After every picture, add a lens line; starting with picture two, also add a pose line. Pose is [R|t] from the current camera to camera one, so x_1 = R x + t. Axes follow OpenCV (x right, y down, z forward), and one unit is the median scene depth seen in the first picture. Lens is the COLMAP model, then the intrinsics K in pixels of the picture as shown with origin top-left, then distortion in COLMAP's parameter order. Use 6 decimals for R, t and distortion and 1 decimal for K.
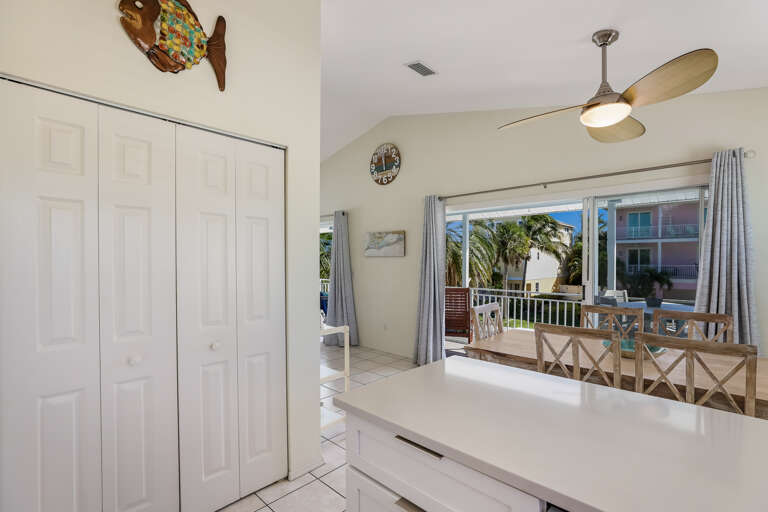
lens RADIAL K [[354.0, 0, 388.3], [0, 354.0, 260.6], [0, 0, 1]] dist [-0.020393, 0.005176]
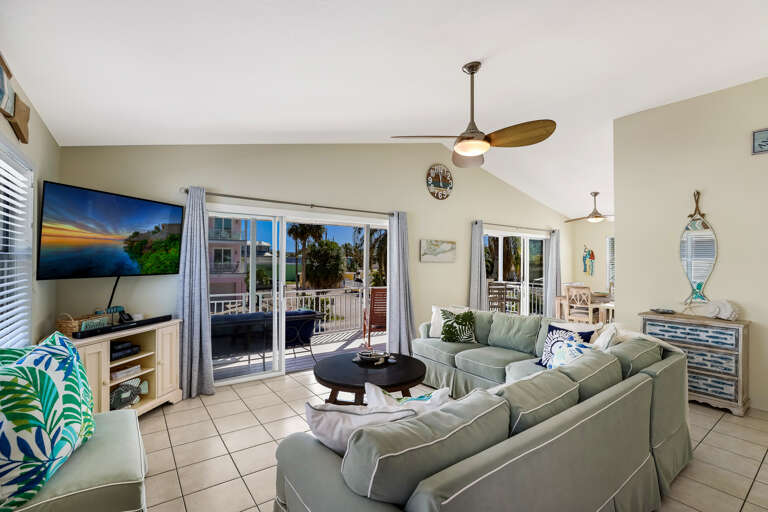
lens RADIAL K [[354.0, 0, 382.3], [0, 354.0, 258.9], [0, 0, 1]] dist [-0.020393, 0.005176]
pose [[0.183004, 0.002537, 0.983109, -1.150345], [-0.006945, 0.999975, -0.001287, -0.018200], [-0.983088, -0.006592, 0.183018, 0.952234]]
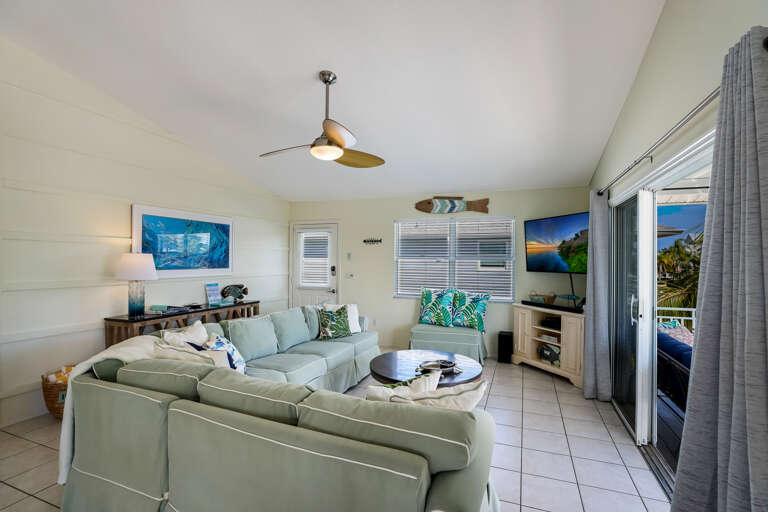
lens RADIAL K [[354.0, 0, 384.4], [0, 354.0, 256.5], [0, 0, 1]] dist [-0.020393, 0.005176]
pose [[0.364060, -0.011879, -0.931300, -0.022560], [-0.005774, 0.999871, -0.015011, -0.010469], [0.931358, 0.010842, 0.363944, 0.793813]]
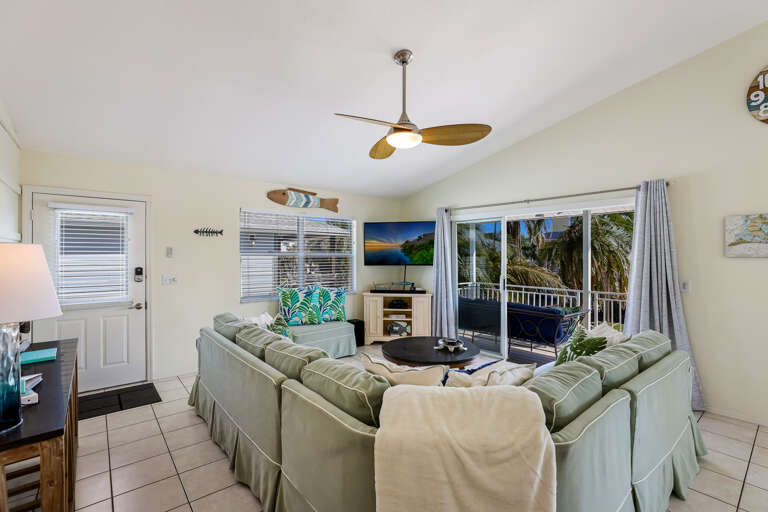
lens RADIAL K [[354.0, 0, 383.5], [0, 354.0, 252.0], [0, 0, 1]] dist [-0.020393, 0.005176]
pose [[0.991375, -0.006245, -0.130906, -0.562163], [0.005082, 0.999945, -0.009214, -0.018233], [0.130956, 0.008469, 0.991352, 0.386000]]
